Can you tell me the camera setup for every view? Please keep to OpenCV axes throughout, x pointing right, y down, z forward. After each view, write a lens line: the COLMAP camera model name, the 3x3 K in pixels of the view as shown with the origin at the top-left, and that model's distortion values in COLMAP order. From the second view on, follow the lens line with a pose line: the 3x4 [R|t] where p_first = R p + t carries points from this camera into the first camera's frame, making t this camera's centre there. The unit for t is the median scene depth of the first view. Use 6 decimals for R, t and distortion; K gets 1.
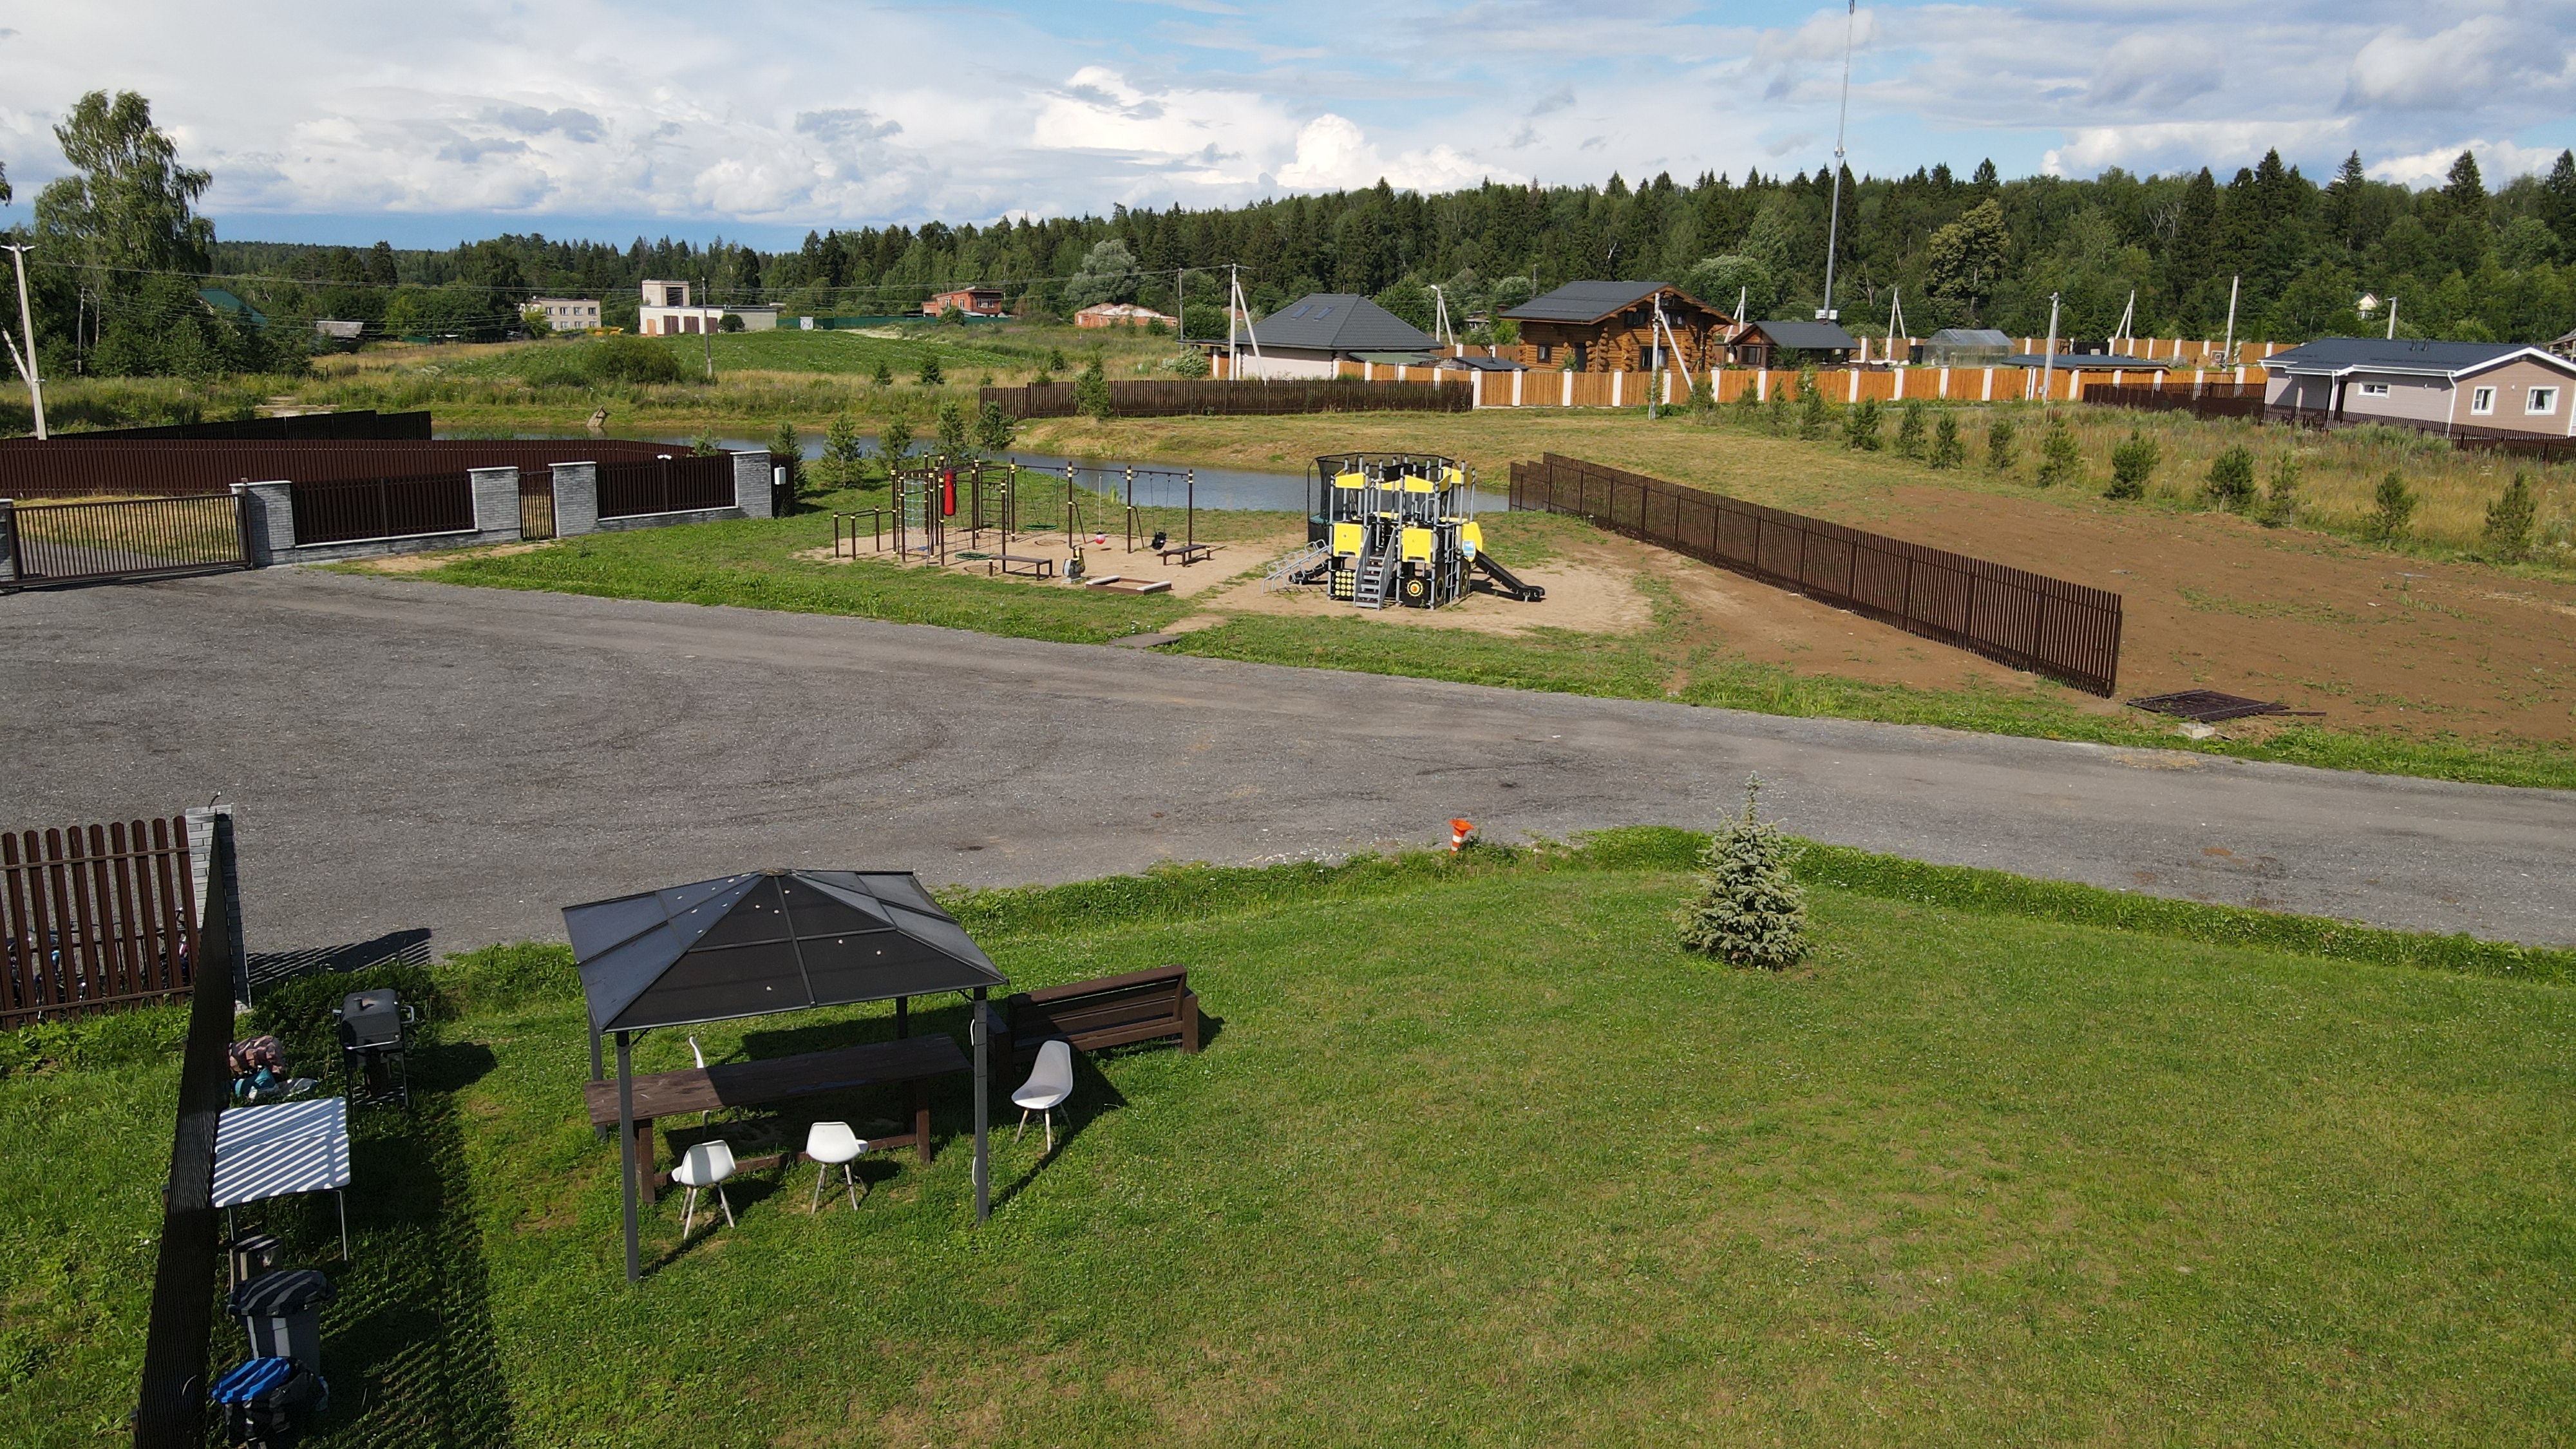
lens RADIAL K [[1777.3, 0, 1334.9], [0, 1777.3, 714.9], [0, 0, 1]] dist [-0.031059, 0.060730]
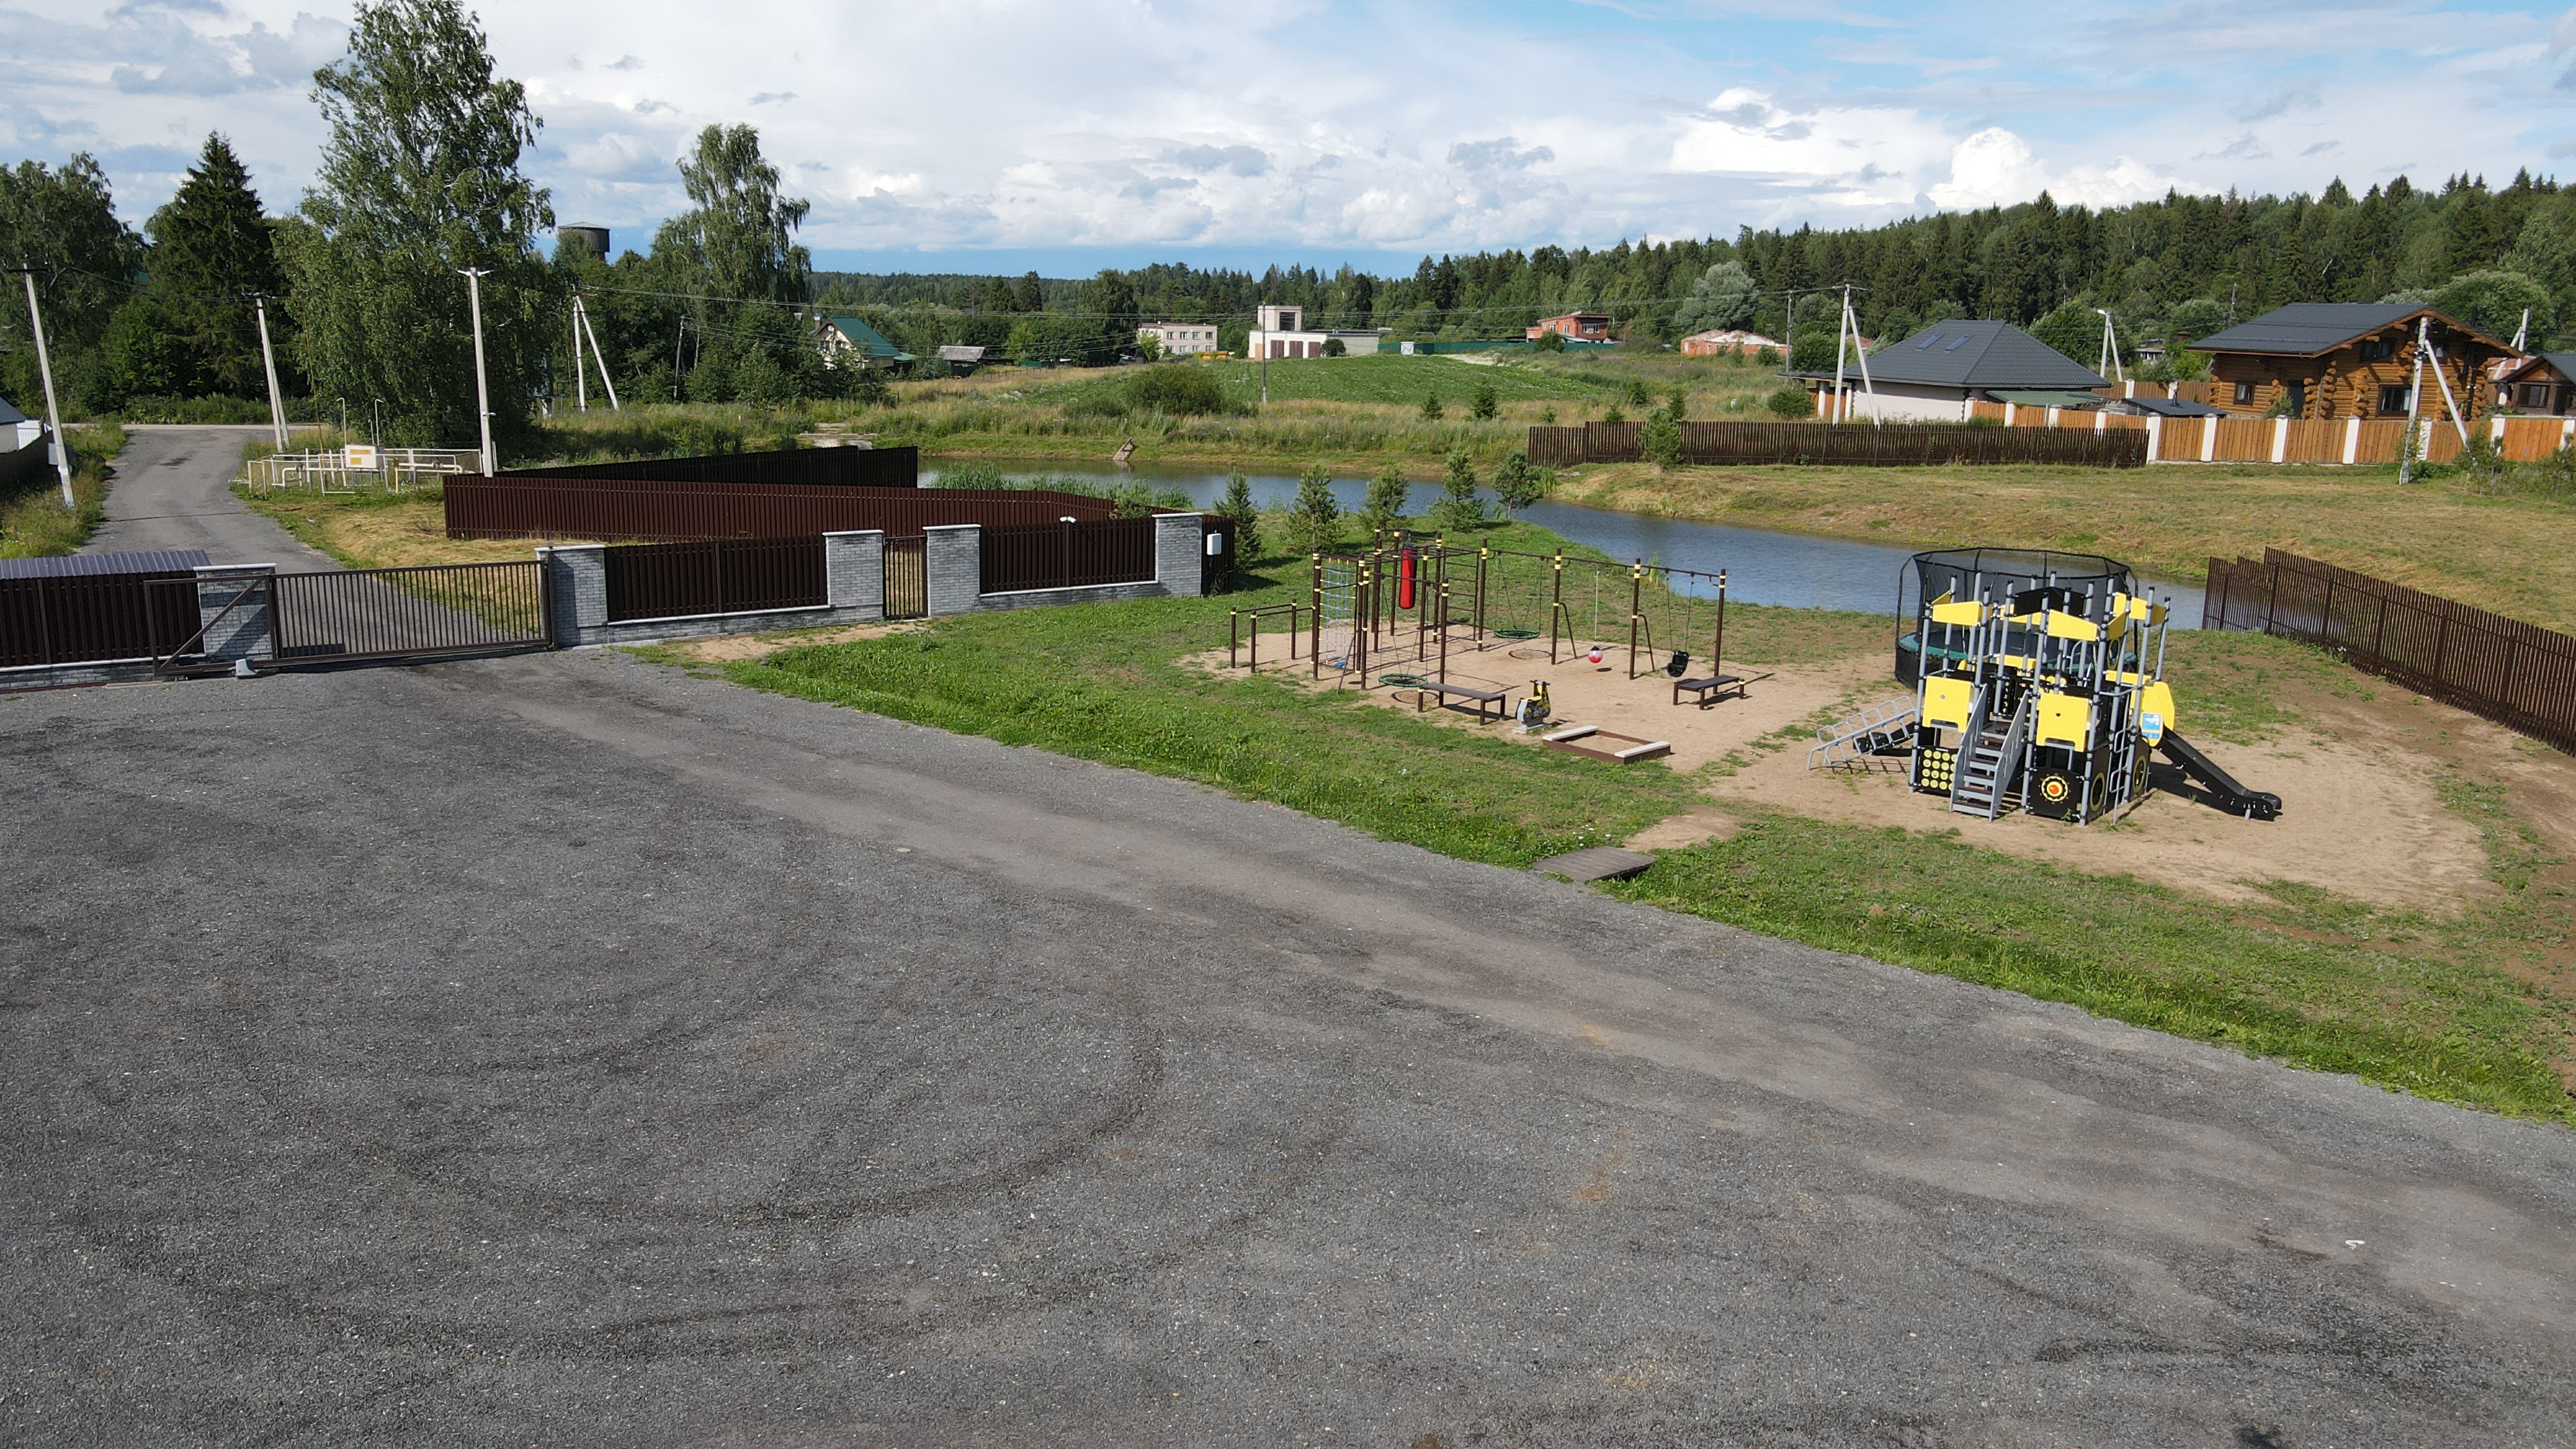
lens RADIAL K [[1777.3, 0, 1334.9], [0, 1777.3, 714.9], [0, 0, 1]] dist [-0.031059, 0.060730]
pose [[0.941972, 0.072189, -0.327837, 0.004032], [-0.076676, 0.997056, -0.000763, -0.035303], [0.326816, 0.025856, 0.944734, 0.149424]]
